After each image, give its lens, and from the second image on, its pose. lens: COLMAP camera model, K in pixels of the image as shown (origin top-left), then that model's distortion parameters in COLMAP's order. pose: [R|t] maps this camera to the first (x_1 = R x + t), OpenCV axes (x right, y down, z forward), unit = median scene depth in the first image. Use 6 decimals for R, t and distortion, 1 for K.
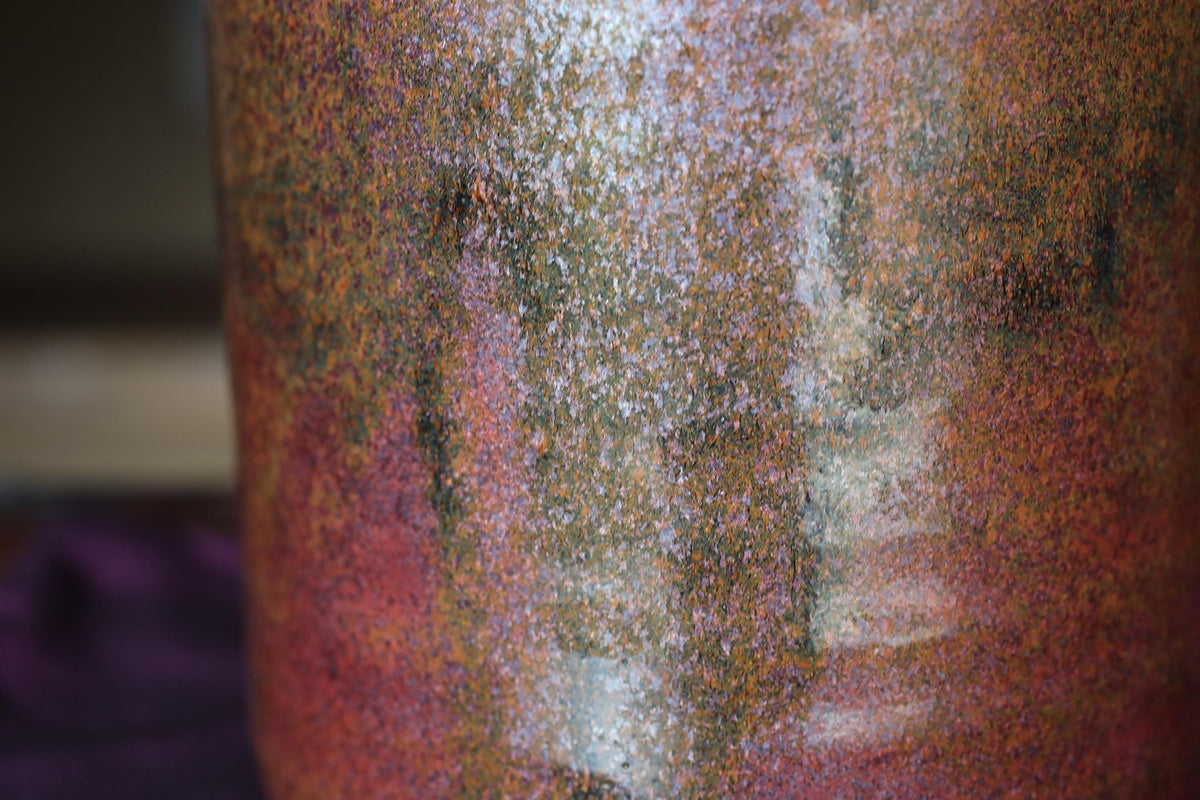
lens RADIAL K [[1928.9, 0, 596.5], [0, 1928.9, 387.7], [0, 0, 1]] dist [-0.031365, 0.284515]
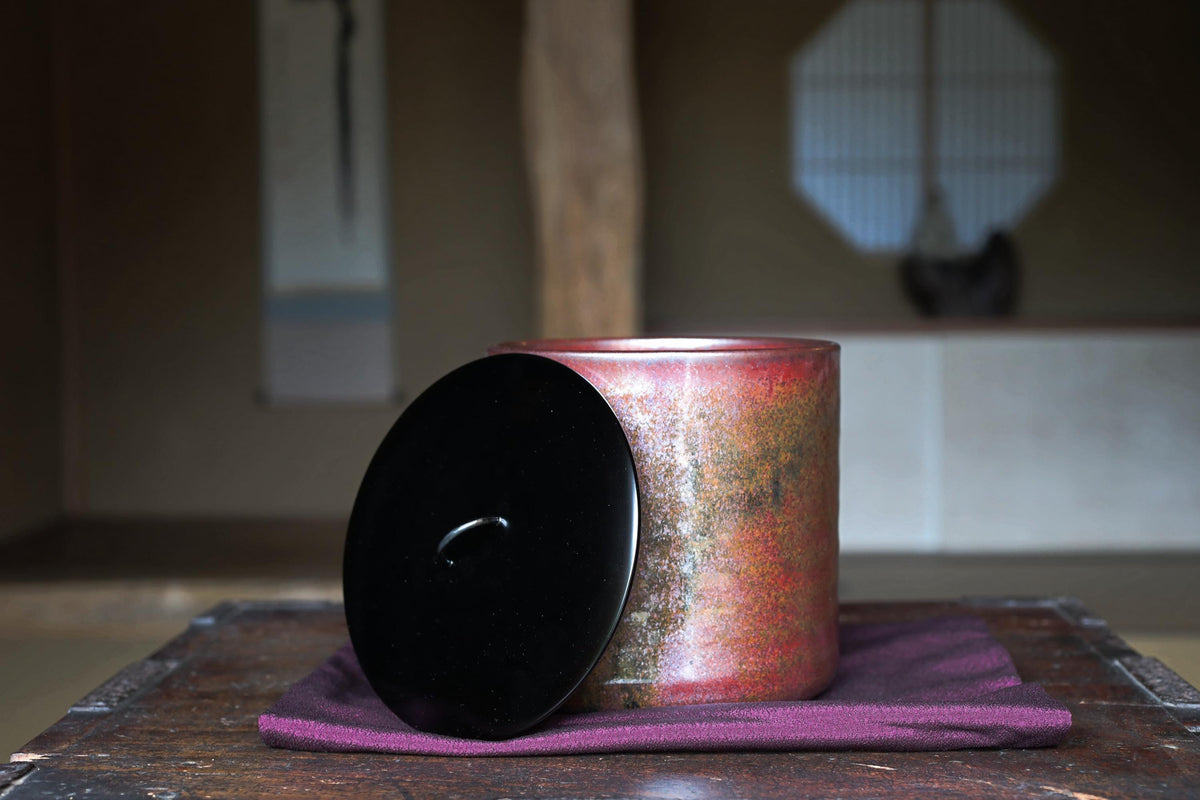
lens RADIAL K [[1928.9, 0, 596.5], [0, 1928.9, 387.7], [0, 0, 1]] dist [-0.031365, 0.284515]
pose [[0.999662, 0.014647, 0.021465, -0.118698], [-0.011415, 0.989565, -0.143633, 0.239064], [-0.023344, 0.143340, 0.989398, -2.314518]]
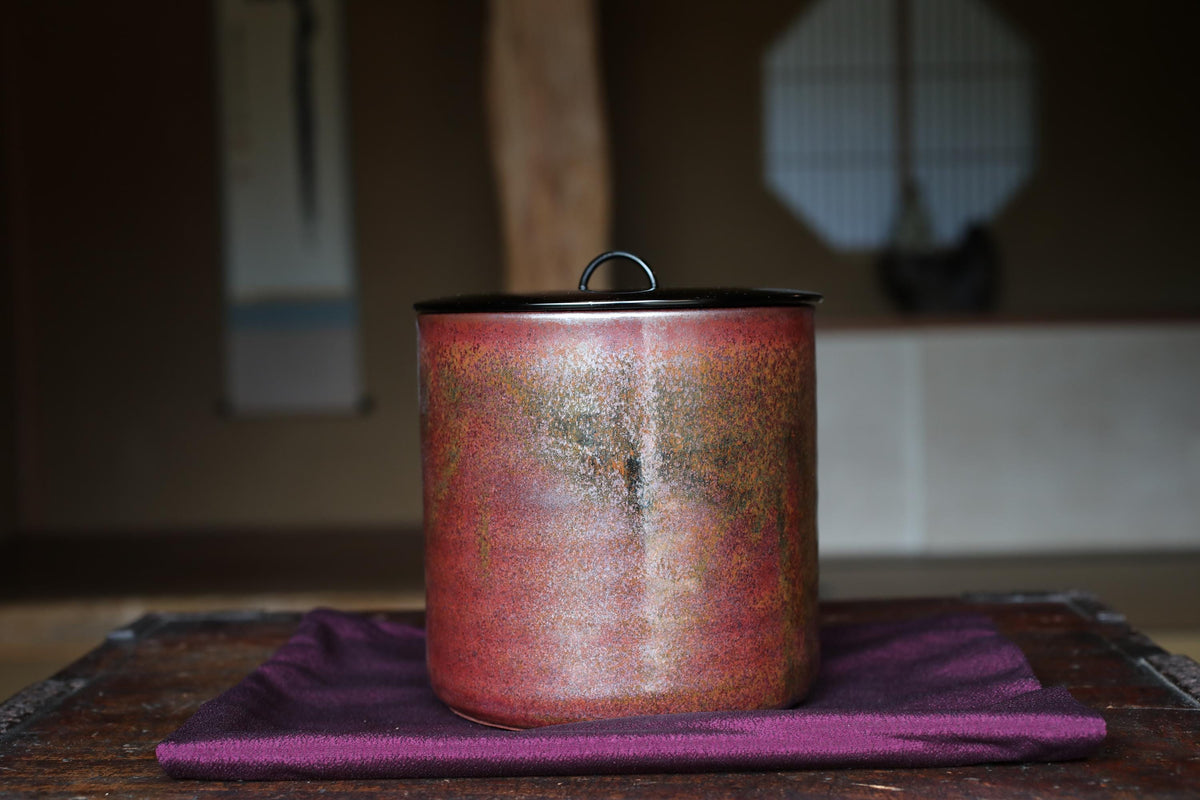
lens RADIAL K [[1904.6, 0, 600.0], [0, 1904.6, 400.0], [0, 0, 1]] dist [-0.013558, 0.211567]
pose [[0.999395, -0.002560, 0.034686, -0.069403], [0.007575, 0.989369, -0.145229, 0.242389], [-0.033945, 0.145404, 0.988790, -1.832977]]
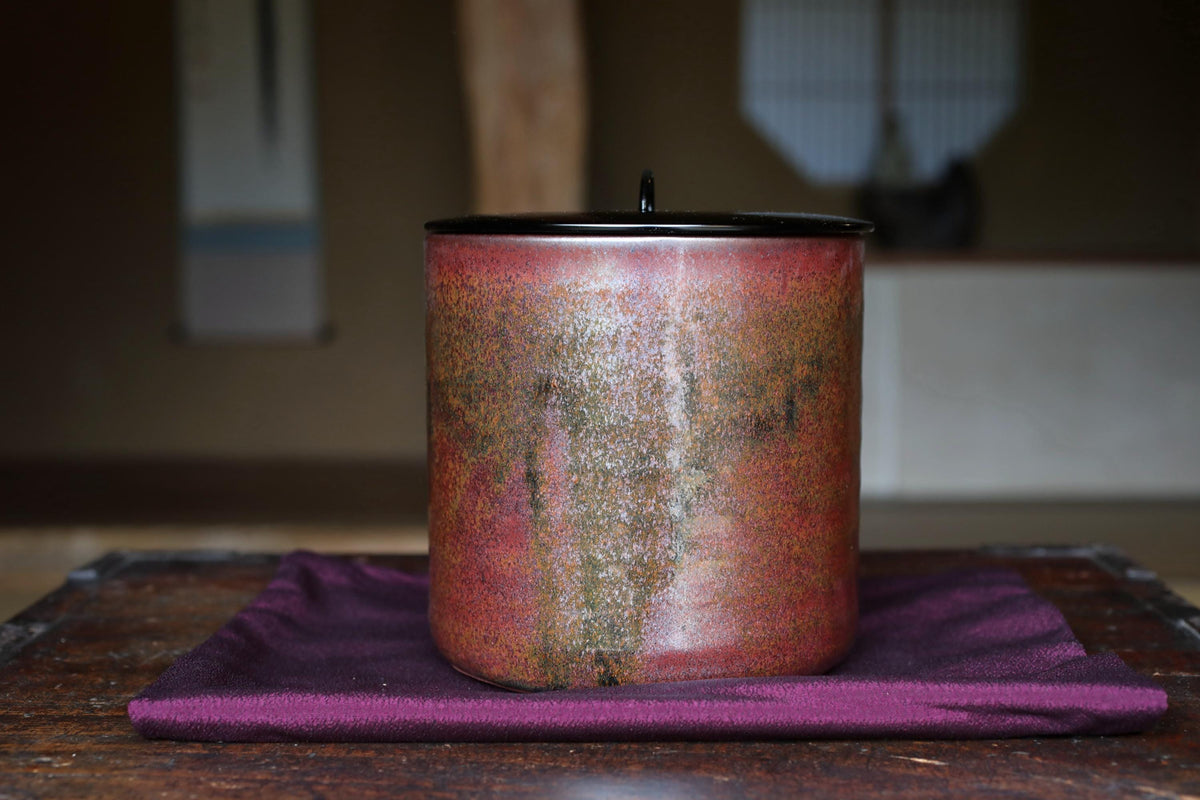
lens RADIAL K [[1928.9, 0, 596.5], [0, 1928.9, 387.7], [0, 0, 1]] dist [-0.031365, 0.284515]
pose [[0.998202, 0.015764, 0.057822, -0.154449], [-0.008907, 0.993093, -0.116991, 0.211956], [-0.059267, 0.116265, 0.991448, -1.616794]]
